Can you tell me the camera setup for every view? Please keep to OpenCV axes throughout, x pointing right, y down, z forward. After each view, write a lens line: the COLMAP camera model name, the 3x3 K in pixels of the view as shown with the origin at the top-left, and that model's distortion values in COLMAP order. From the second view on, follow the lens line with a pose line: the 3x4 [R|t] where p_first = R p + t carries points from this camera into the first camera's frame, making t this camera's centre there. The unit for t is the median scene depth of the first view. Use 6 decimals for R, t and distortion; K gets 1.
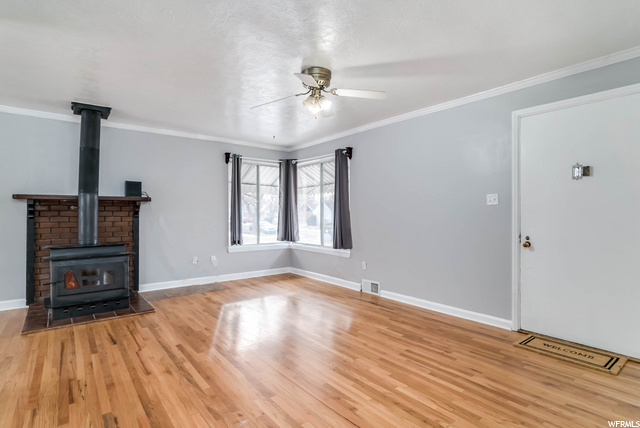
lens RADIAL K [[328.7, 0, 315.4], [0, 328.7, 215.0], [0, 0, 1]] dist [-0.004127, -0.000121]
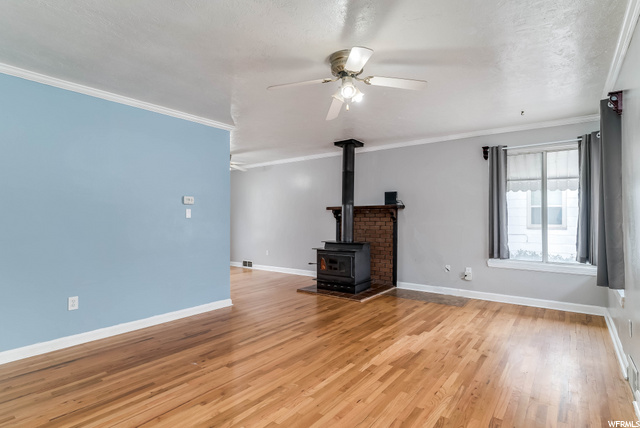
lens RADIAL K [[328.7, 0, 315.4], [0, 328.7, 215.0], [0, 0, 1]] dist [-0.004127, -0.000121]
pose [[0.252270, -0.009919, -0.967606, 0.627987], [-0.005829, 0.999914, -0.011770, -0.004556], [0.967639, 0.008609, 0.252191, 0.544271]]
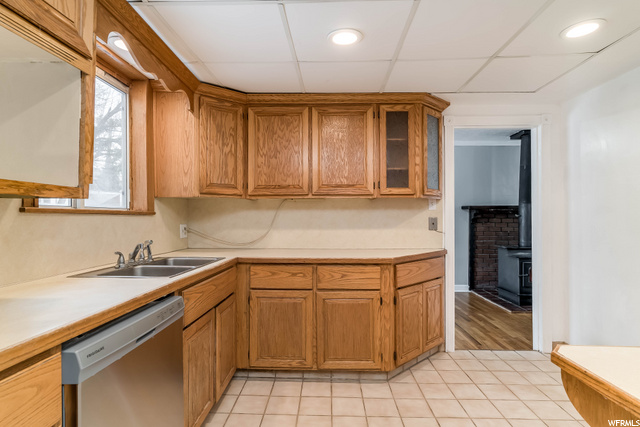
lens RADIAL K [[328.7, 0, 315.4], [0, 328.7, 214.5], [0, 0, 1]] dist [-0.004127, -0.000121]
pose [[0.765805, -0.010000, -0.642995, -0.520168], [-0.002007, 0.999837, -0.017940, -0.002344], [0.643069, 0.015029, 0.765661, -0.416530]]
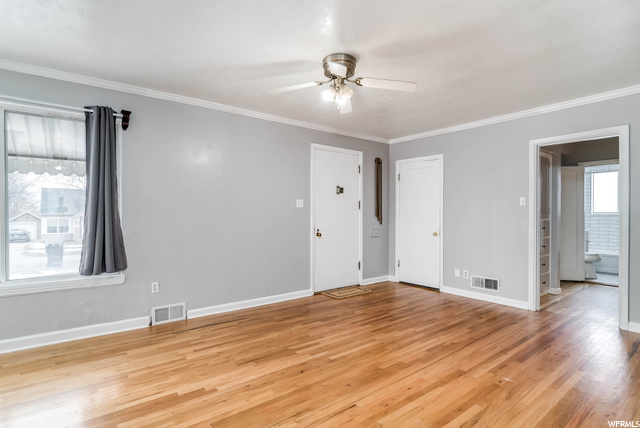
lens RADIAL K [[328.7, 0, 315.4], [0, 328.7, 215.0], [0, 0, 1]] dist [-0.004127, -0.000121]
pose [[-0.000738, -0.003710, 0.999993, -0.703883], [0.005739, 0.999977, 0.003714, -0.004475], [-0.999983, 0.005742, -0.000716, 0.825073]]
